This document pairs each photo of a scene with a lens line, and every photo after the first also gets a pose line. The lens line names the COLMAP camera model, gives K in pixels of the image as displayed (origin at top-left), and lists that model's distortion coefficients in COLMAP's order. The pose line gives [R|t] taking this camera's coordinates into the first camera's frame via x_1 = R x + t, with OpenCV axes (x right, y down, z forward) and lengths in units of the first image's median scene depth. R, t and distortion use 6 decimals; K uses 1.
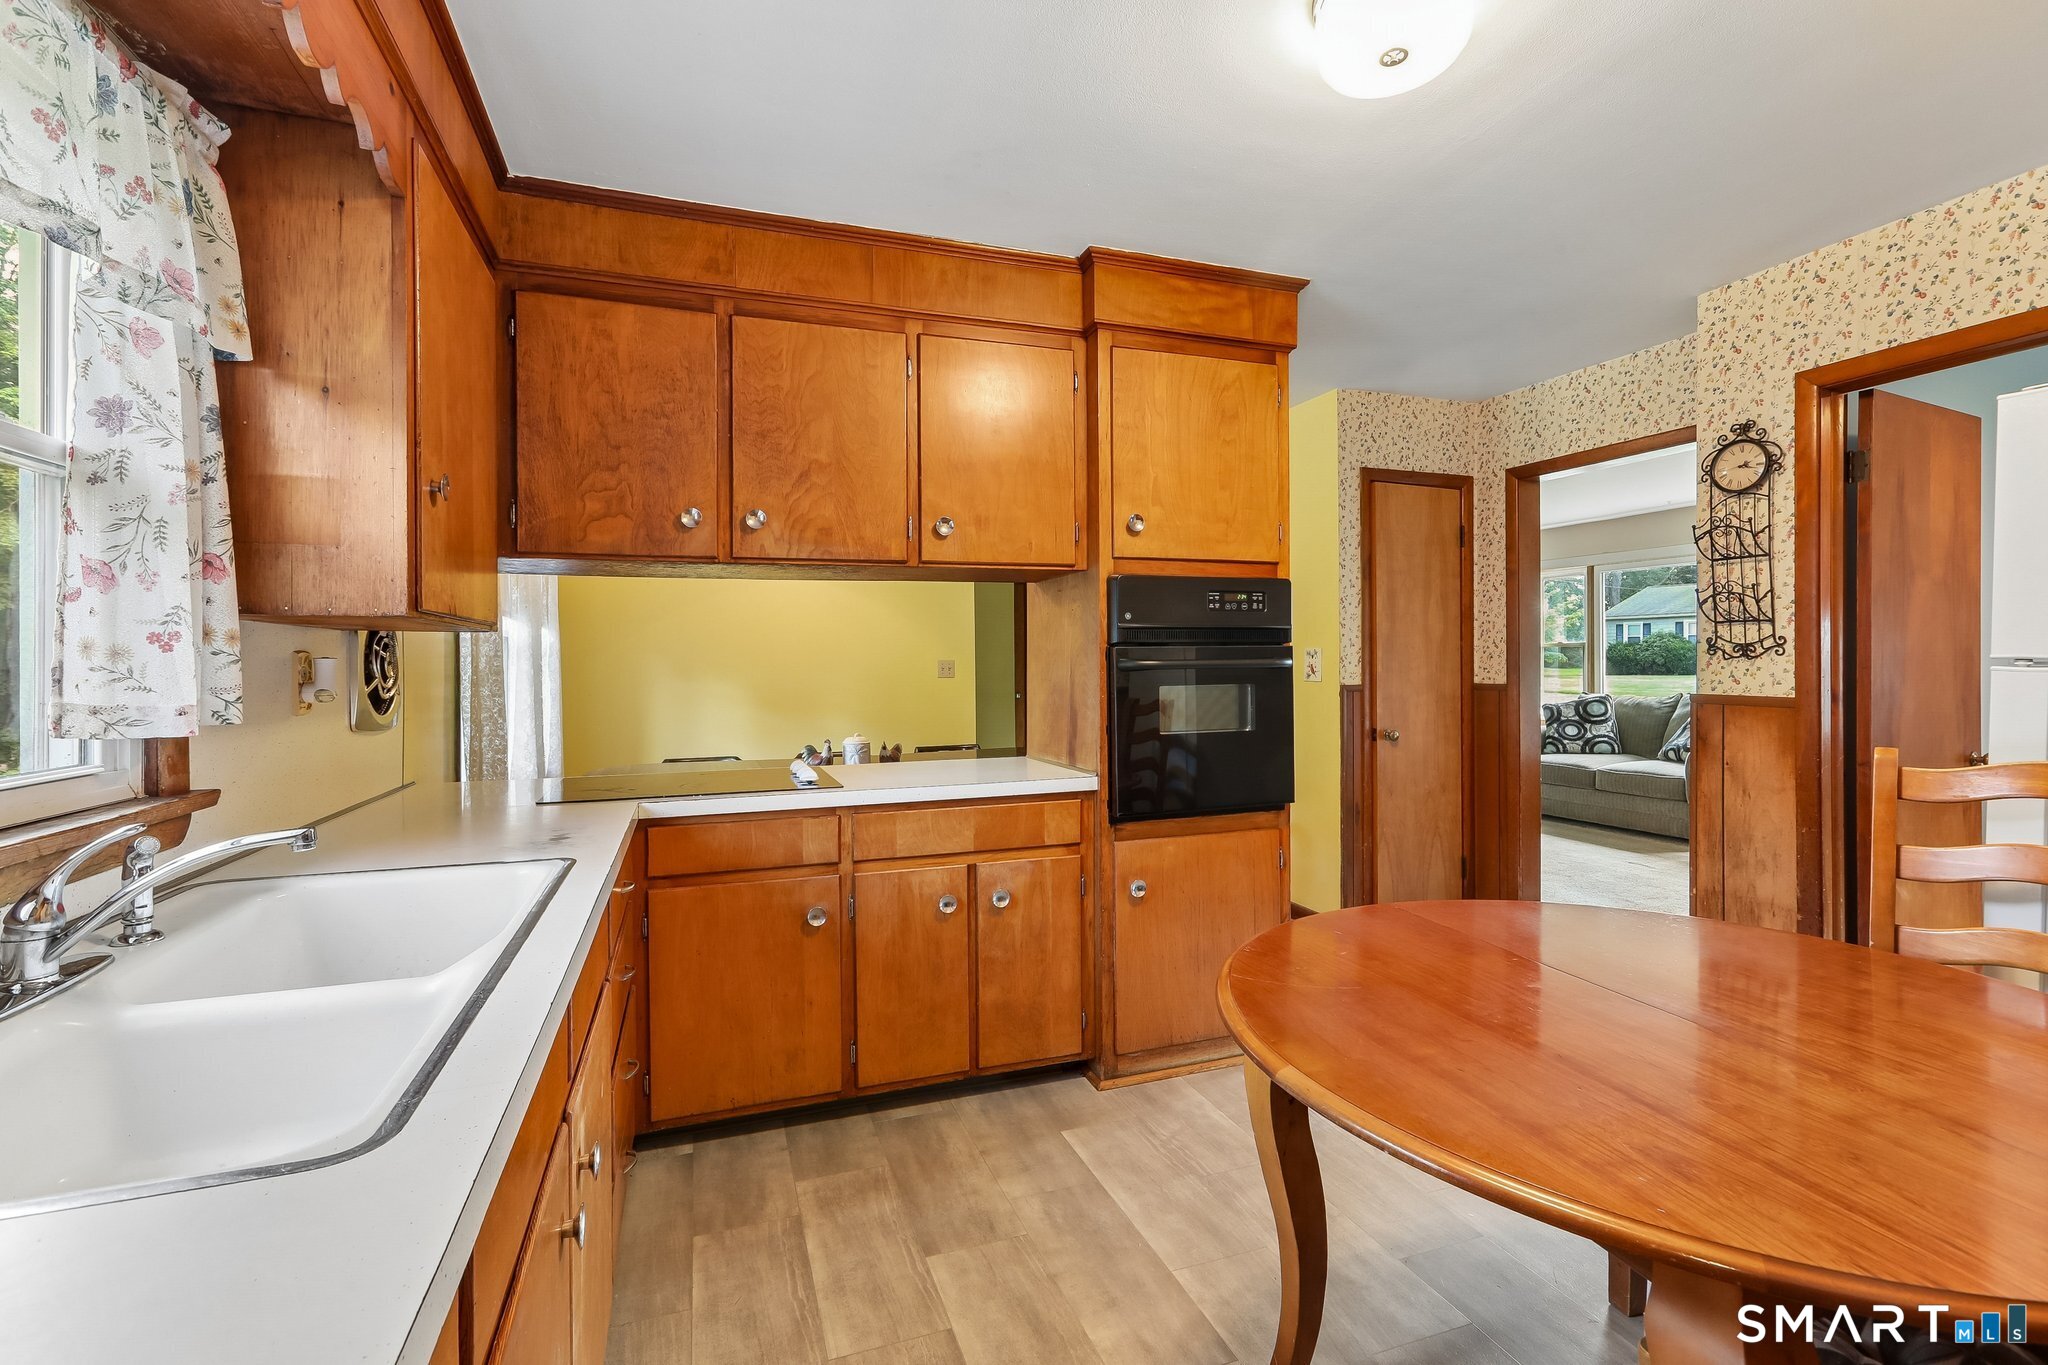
lens RADIAL K [[927.3, 0, 1029.3], [0, 927.3, 667.6], [0, 0, 1]] dist [-0.001715, 0.009745]
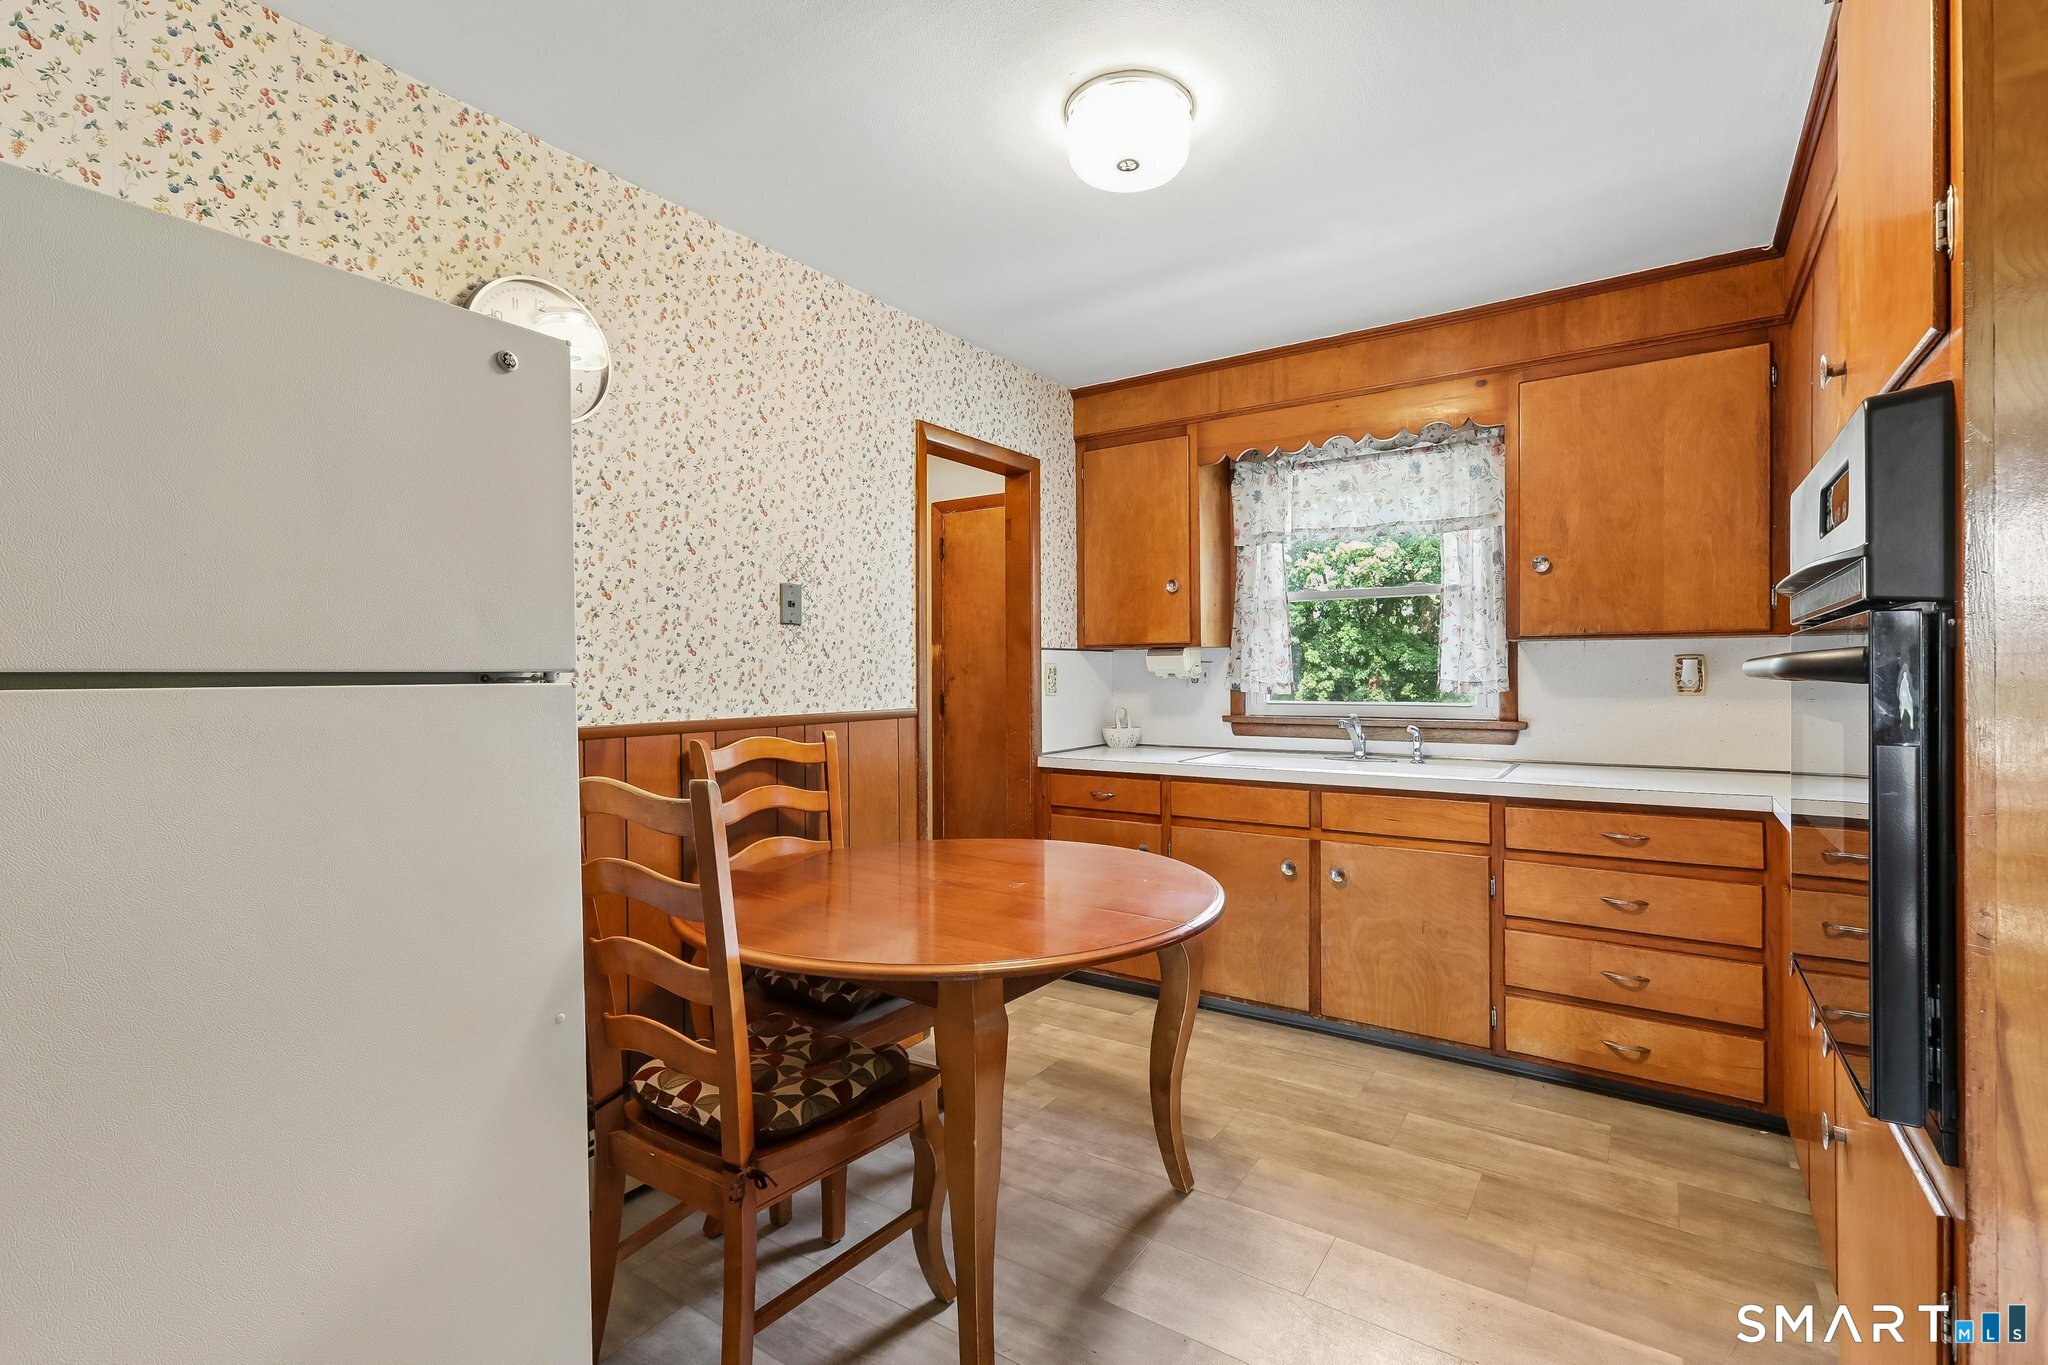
lens RADIAL K [[927.3, 0, 1029.3], [0, 927.3, 667.6], [0, 0, 1]] dist [-0.001715, 0.009745]
pose [[-0.809450, 0.012303, -0.587060, 0.865765], [0.011417, 0.999921, 0.005214, -0.011408], [0.587077, -0.002482, -0.809527, 1.359922]]
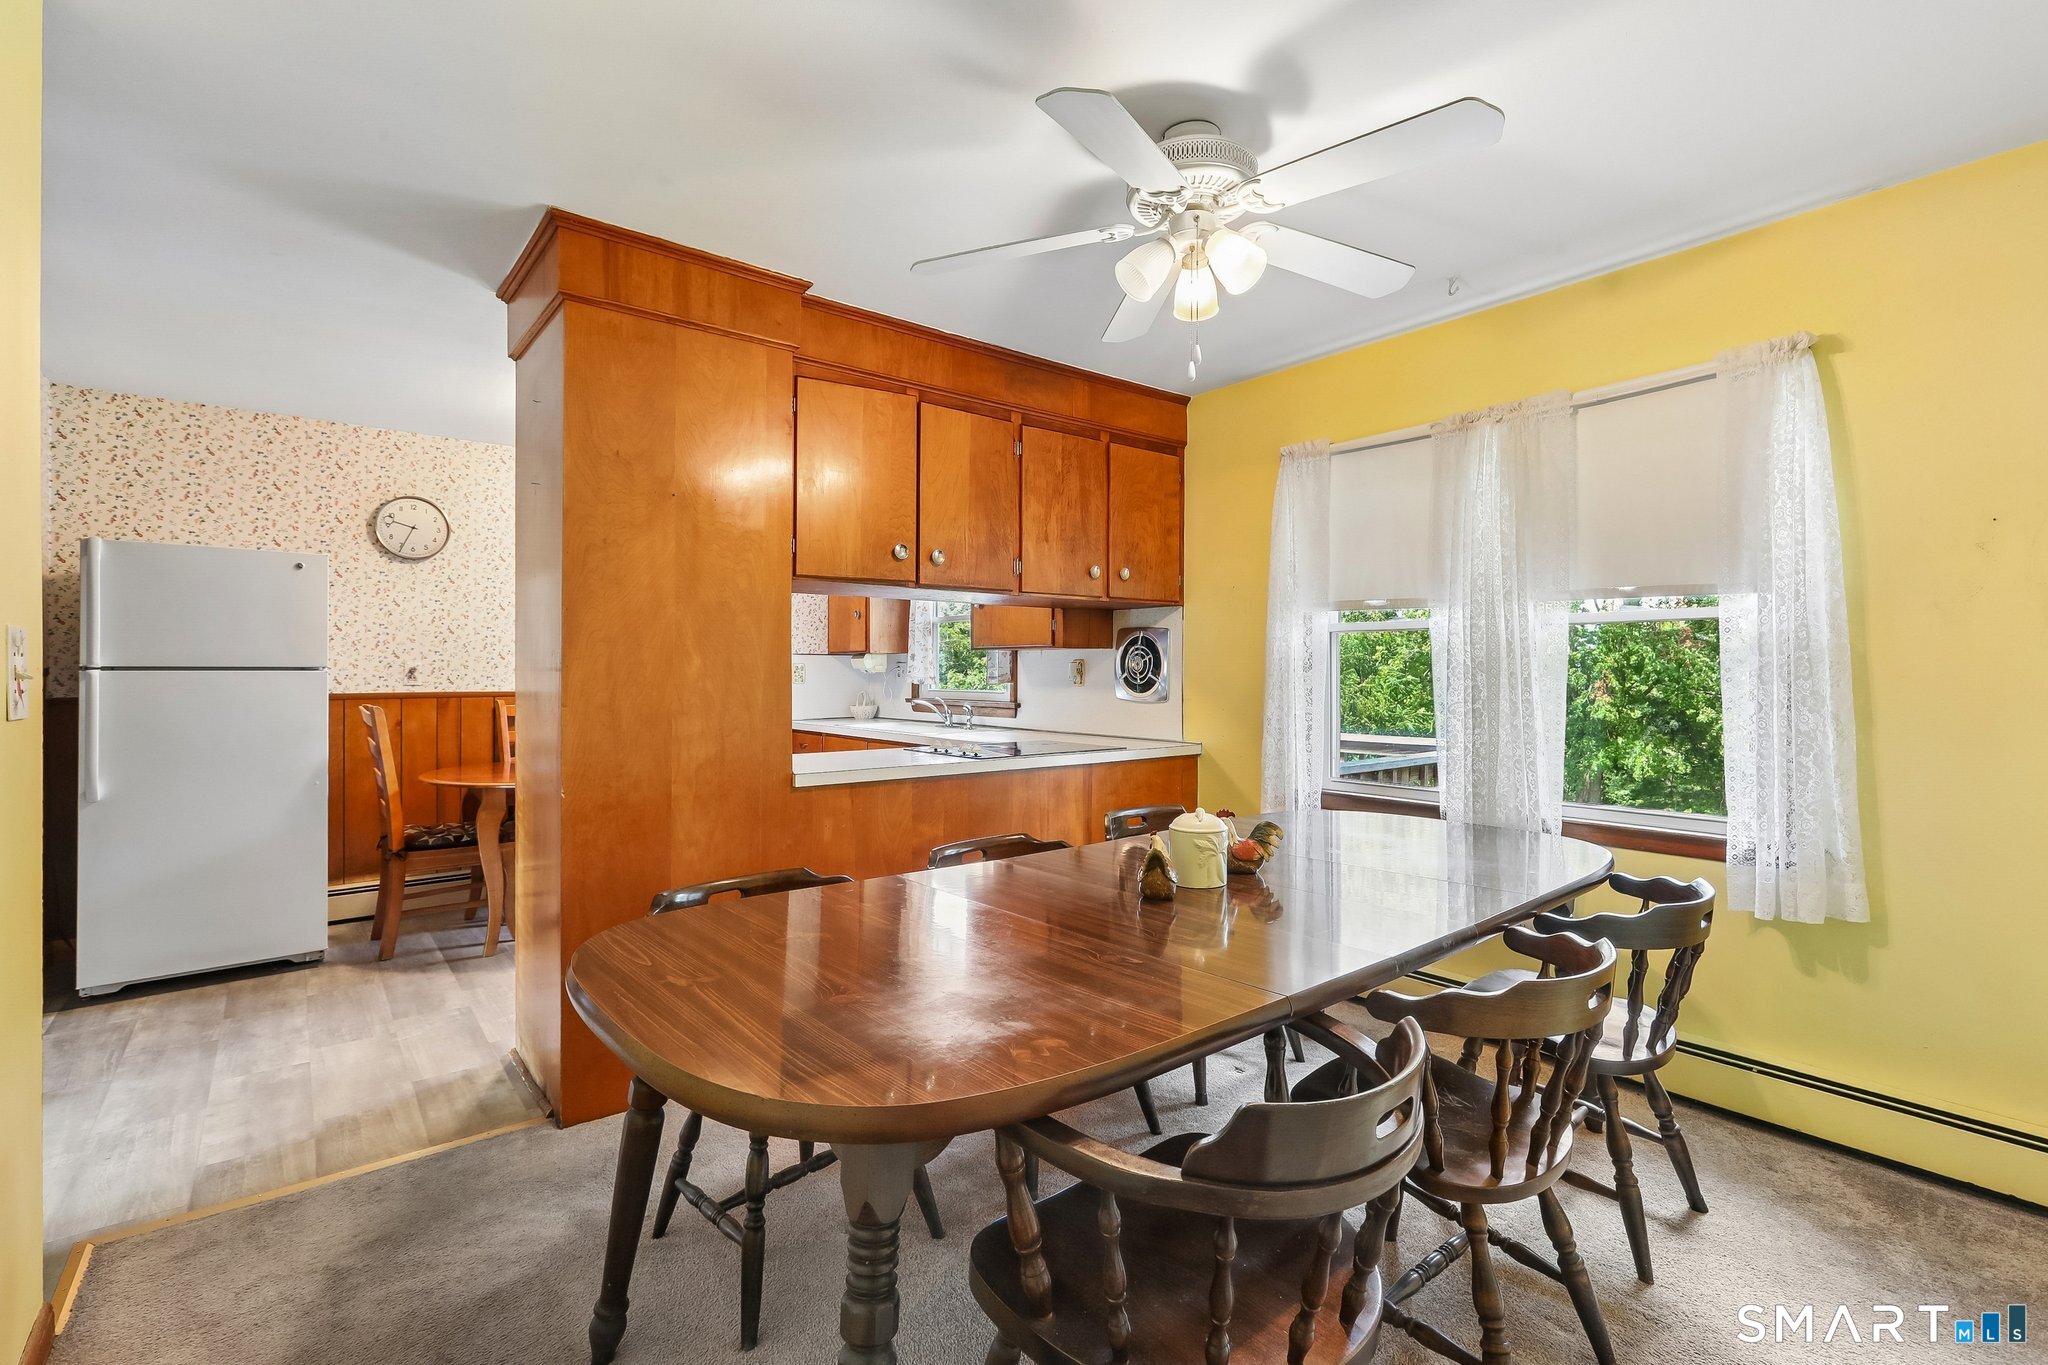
lens RADIAL K [[927.3, 0, 1029.3], [0, 927.3, 667.6], [0, 0, 1]] dist [-0.001715, 0.009745]
pose [[-0.948793, 0.010070, -0.315738, 0.076284], [0.008452, 0.999943, 0.006494, -0.009181], [0.315786, 0.003492, -0.948824, 2.741010]]
